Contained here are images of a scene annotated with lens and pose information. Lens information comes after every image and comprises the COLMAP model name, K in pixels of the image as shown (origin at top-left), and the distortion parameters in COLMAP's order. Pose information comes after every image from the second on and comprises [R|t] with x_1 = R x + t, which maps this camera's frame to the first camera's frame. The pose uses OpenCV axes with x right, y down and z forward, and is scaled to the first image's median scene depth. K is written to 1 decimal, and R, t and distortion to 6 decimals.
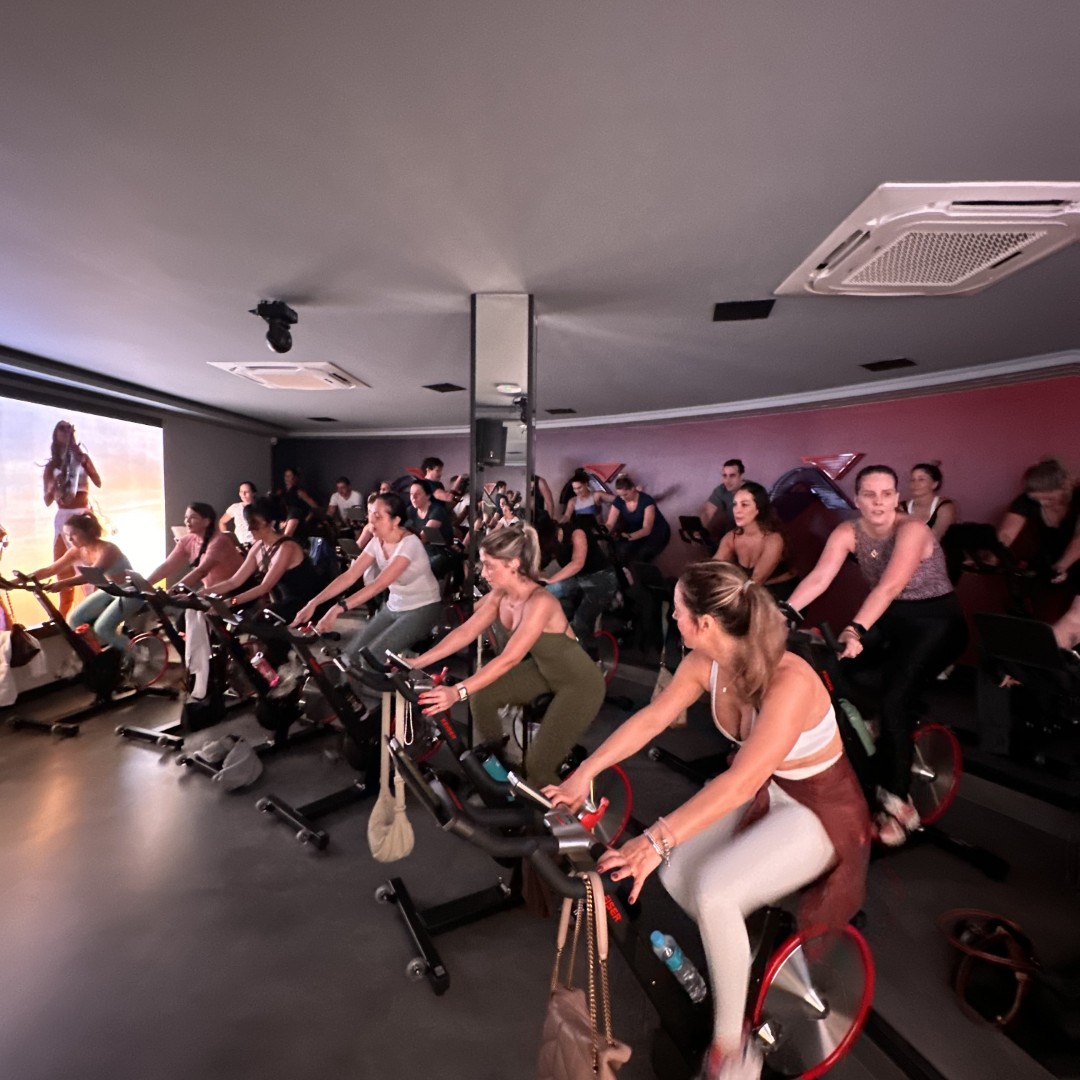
lens RADIAL K [[572.9, 0, 543.6], [0, 572.9, 538.7], [0, 0, 1]] dist [-0.007434, 0.001563]
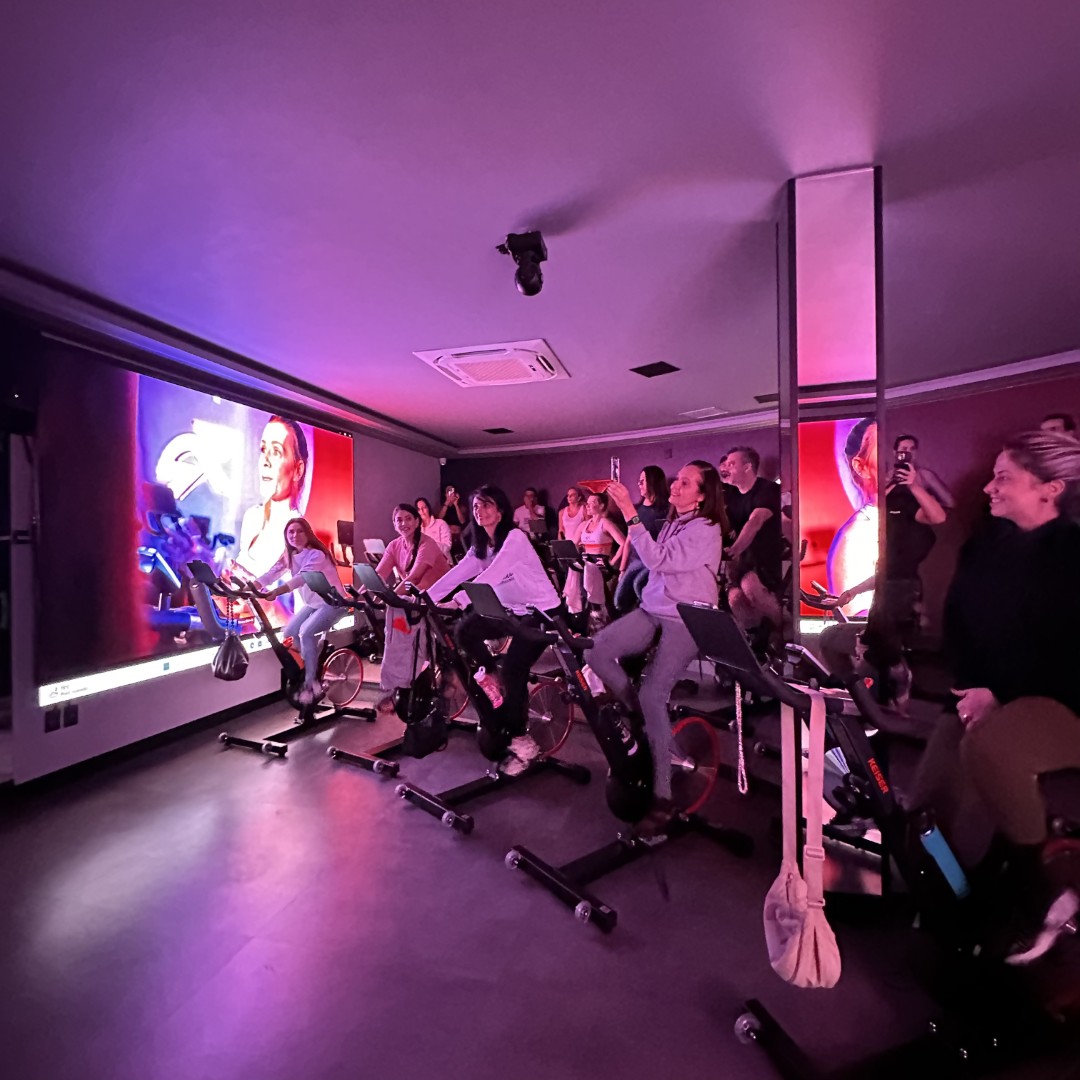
lens RADIAL K [[572.9, 0, 539.3], [0, 572.9, 541.0], [0, 0, 1]] dist [-0.007434, 0.001563]
pose [[0.975919, -0.025954, -0.216582, -0.276833], [0.013394, 0.998153, -0.059257, 0.077031], [0.217720, 0.054929, 0.974464, 0.217640]]
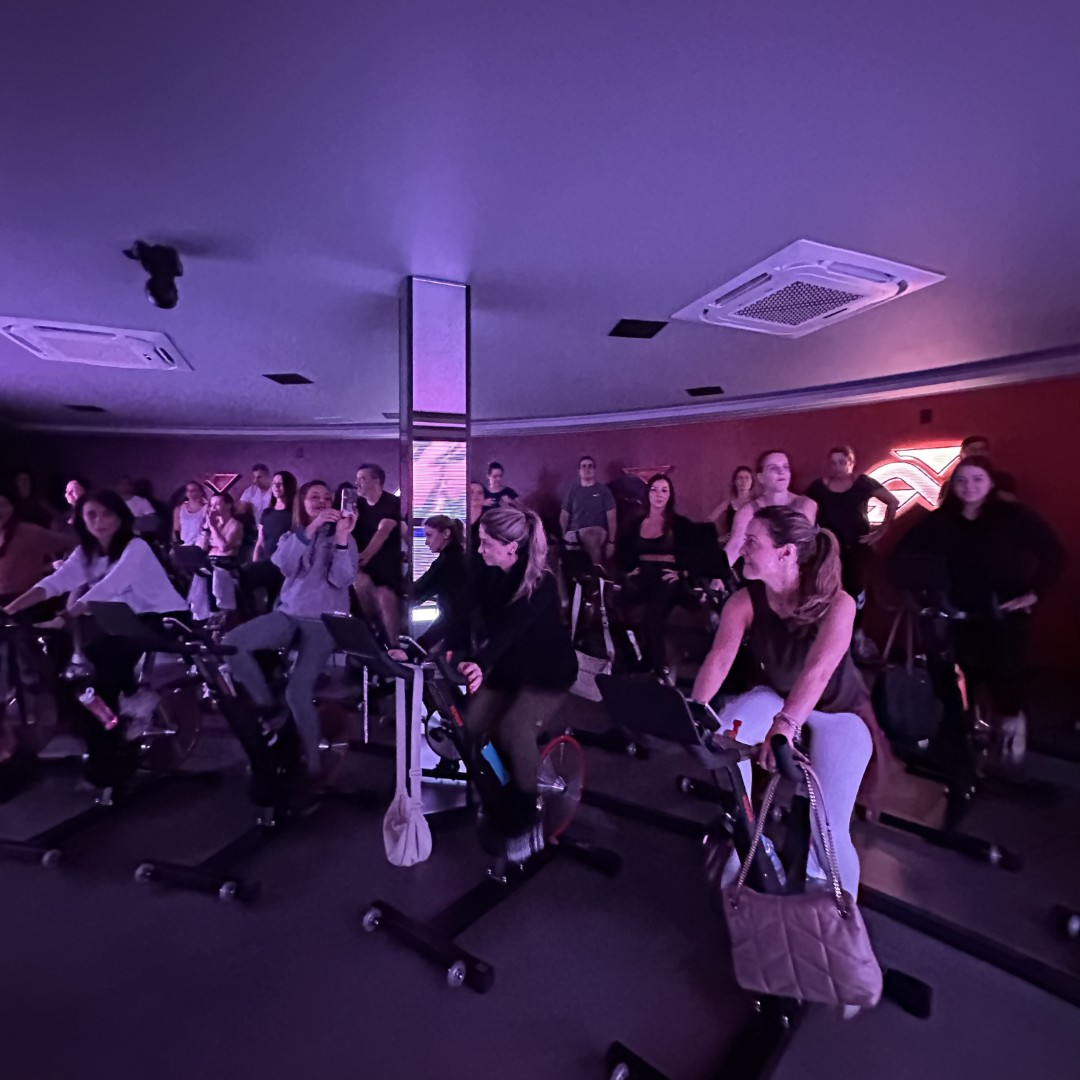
lens RADIAL K [[572.9, 0, 542.4], [0, 572.9, 541.7], [0, 0, 1]] dist [-0.007434, 0.001563]
pose [[0.915492, -0.021181, 0.401779, -0.296601], [0.034364, 0.999081, -0.025634, 0.049640], [-0.400867, 0.037275, 0.915378, 0.041841]]
